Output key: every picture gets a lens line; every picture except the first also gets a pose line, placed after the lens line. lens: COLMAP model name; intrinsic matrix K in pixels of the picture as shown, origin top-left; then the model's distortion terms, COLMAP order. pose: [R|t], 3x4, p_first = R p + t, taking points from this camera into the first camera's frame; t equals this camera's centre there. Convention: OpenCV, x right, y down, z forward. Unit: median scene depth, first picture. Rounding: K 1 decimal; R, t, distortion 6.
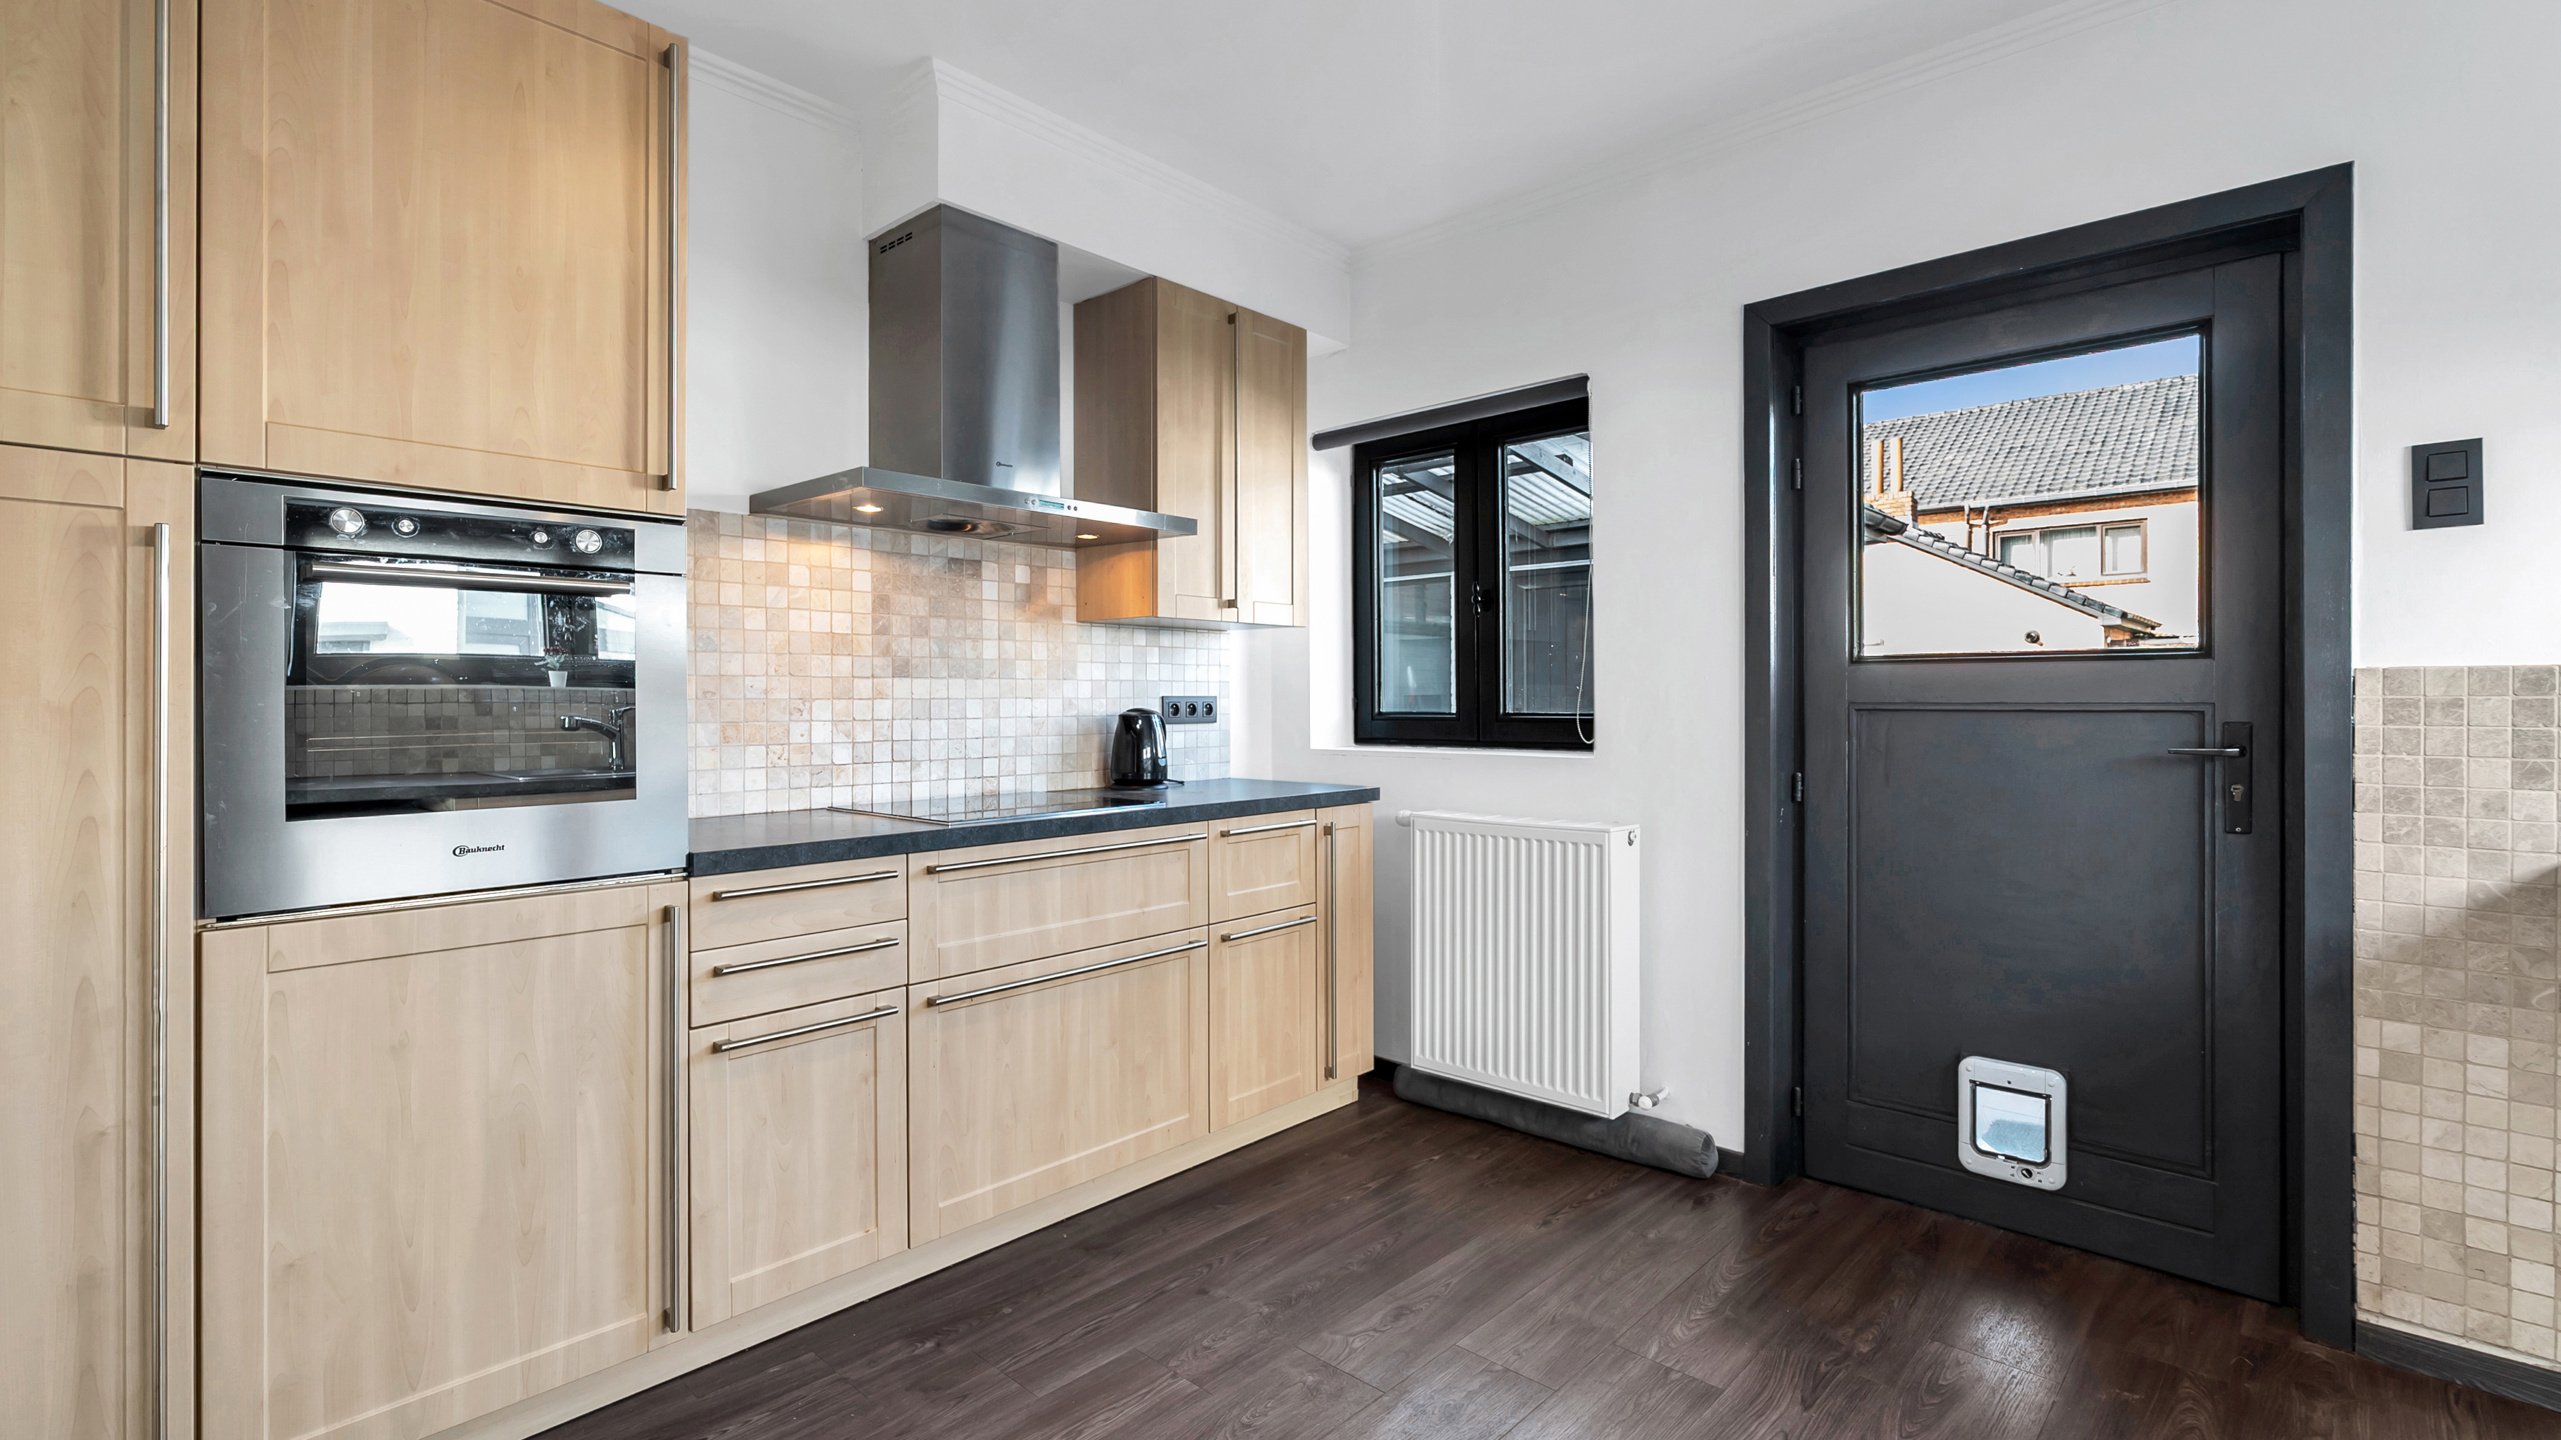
lens RADIAL K [[1168.0, 0, 1261.2], [0, 1168.0, 706.7], [0, 0, 1]] dist [-0.008273, 0.003532]
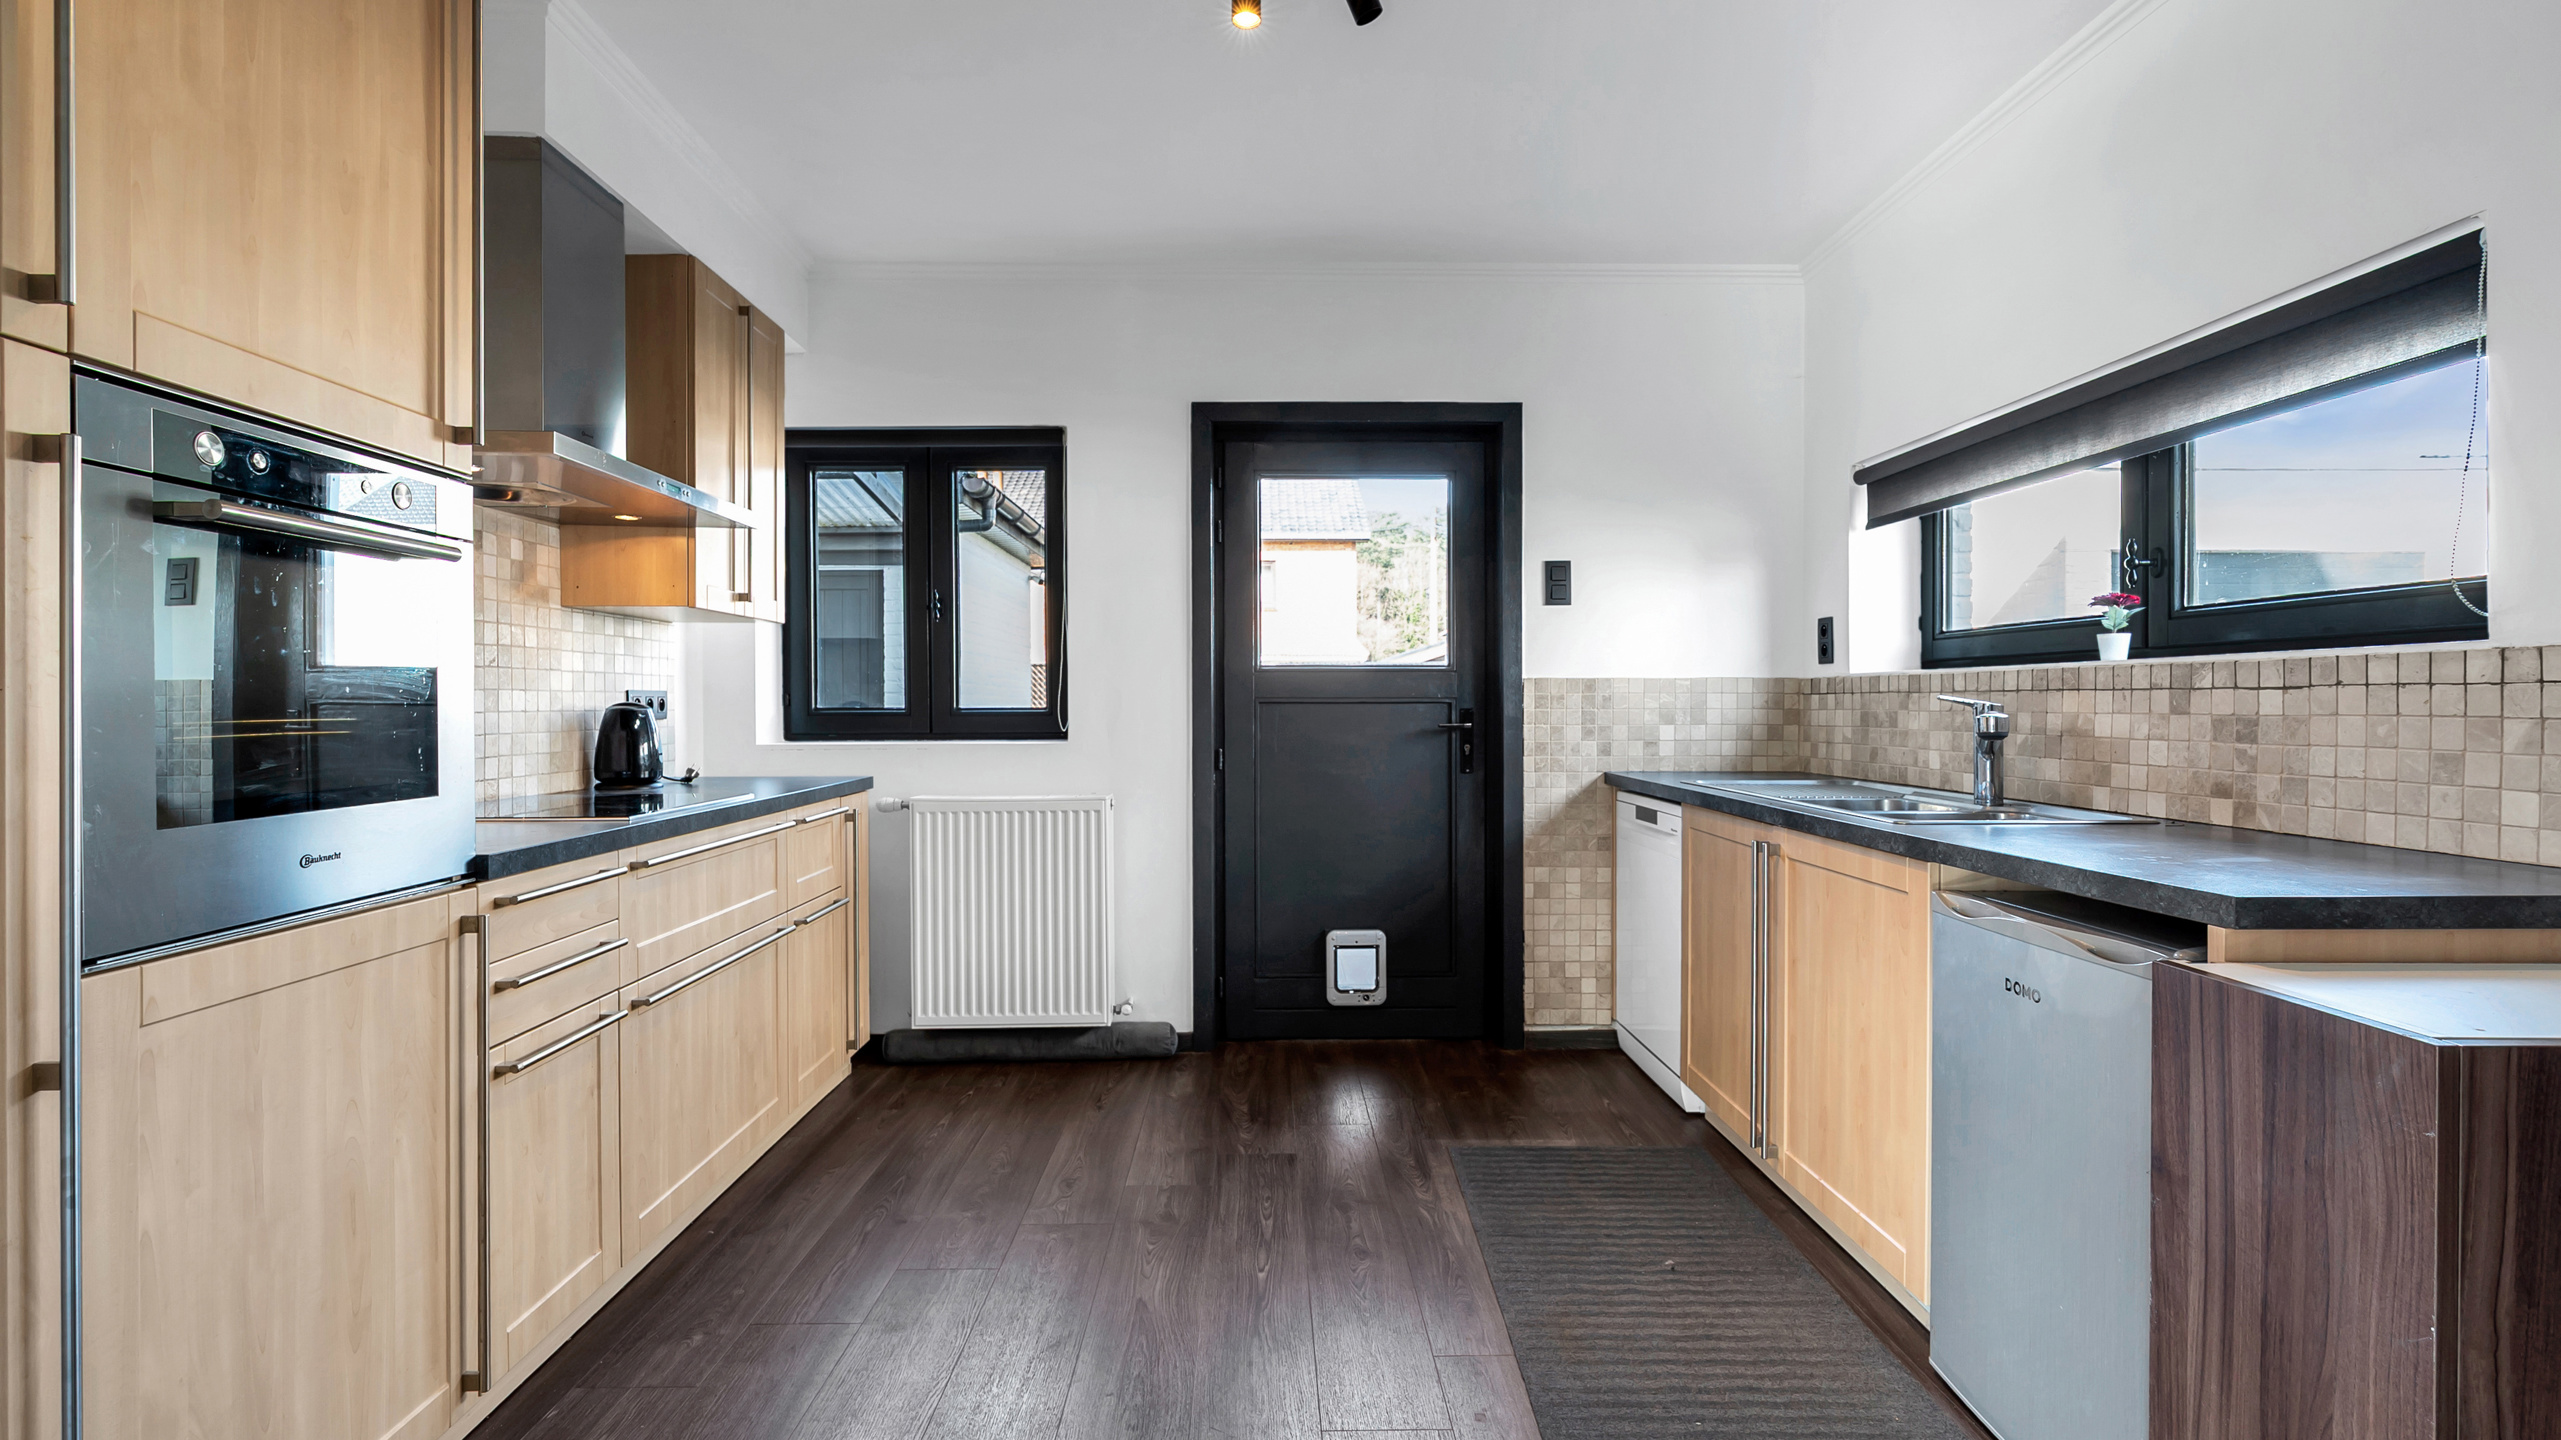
lens RADIAL K [[1168.0, 0, 1304.9], [0, 1168.0, 719.3], [0, 0, 1]] dist [-0.008273, 0.003532]
pose [[0.708202, -0.008794, 0.705955, -0.586680], [0.004643, 0.999959, 0.007799, 0.015667], [-0.705995, -0.002246, 0.708214, -0.062404]]
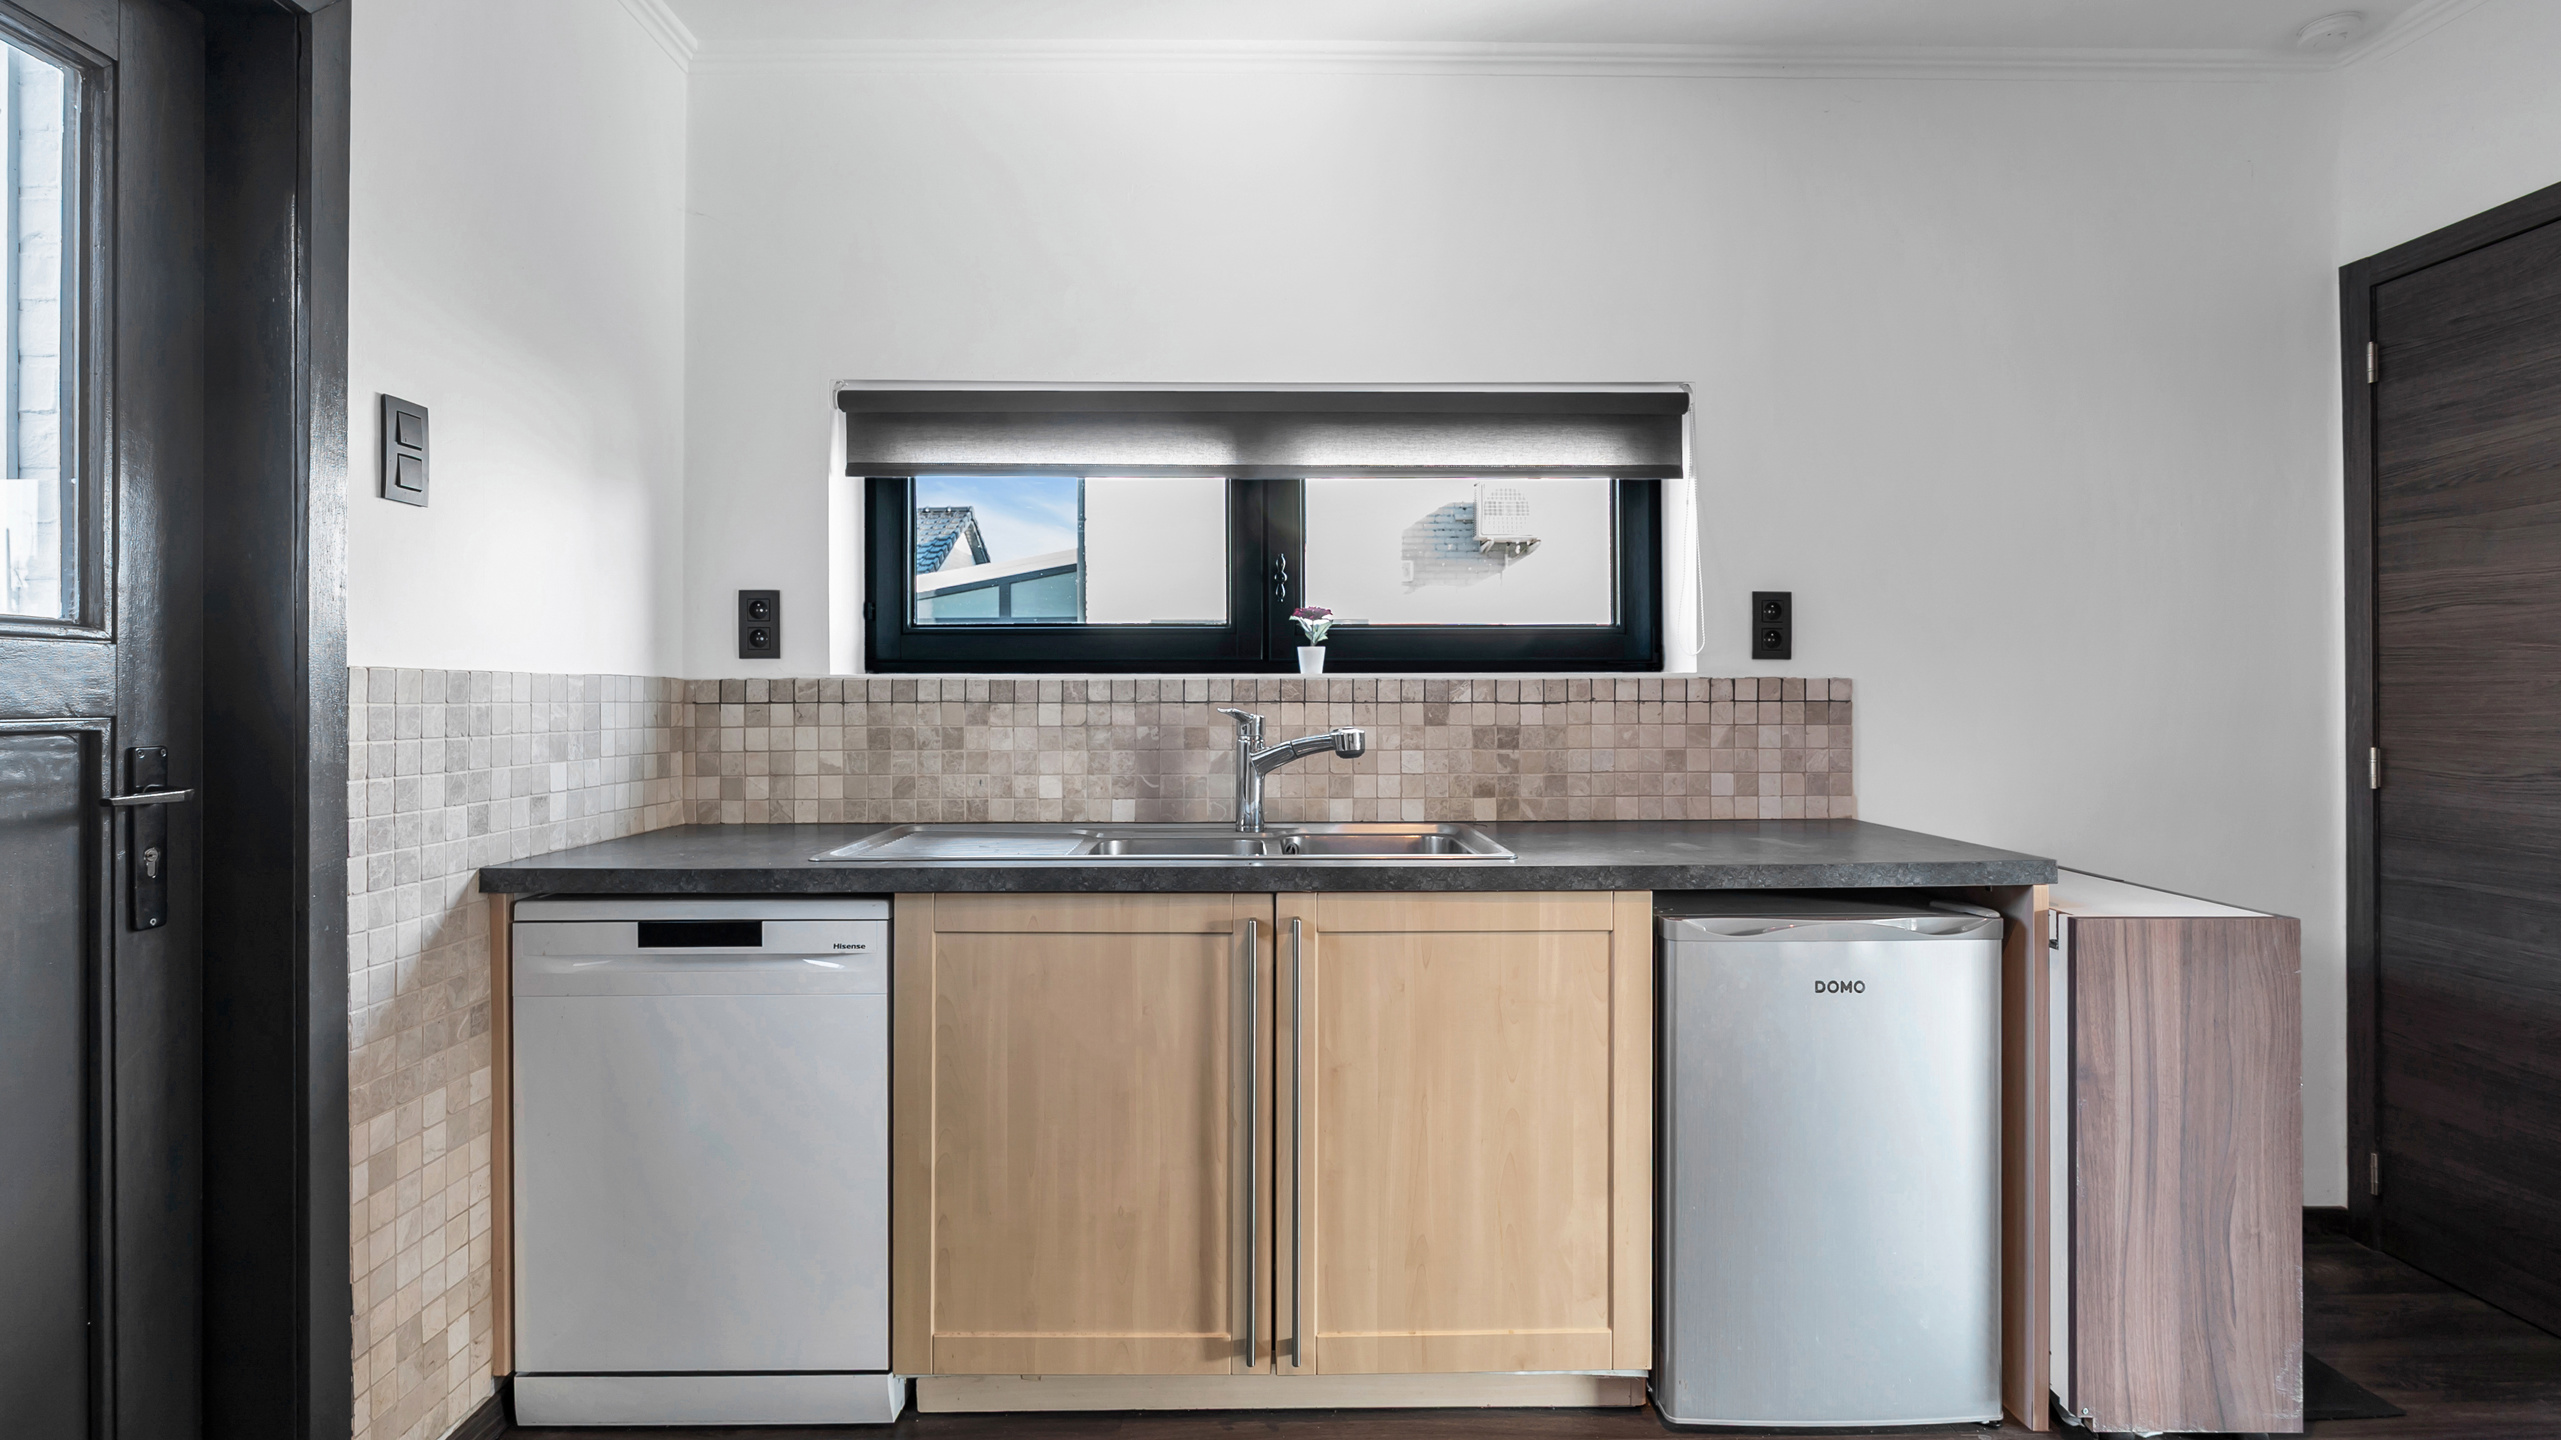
lens RADIAL K [[1168.0, 0, 1267.2], [0, 1168.0, 694.2], [0, 0, 1]] dist [-0.008273, 0.003532]
pose [[-0.688815, 0.005458, 0.724916, -0.015454], [0.008549, 0.999963, 0.000594, -0.010429], [-0.724886, 0.006607, -0.688837, 1.045205]]
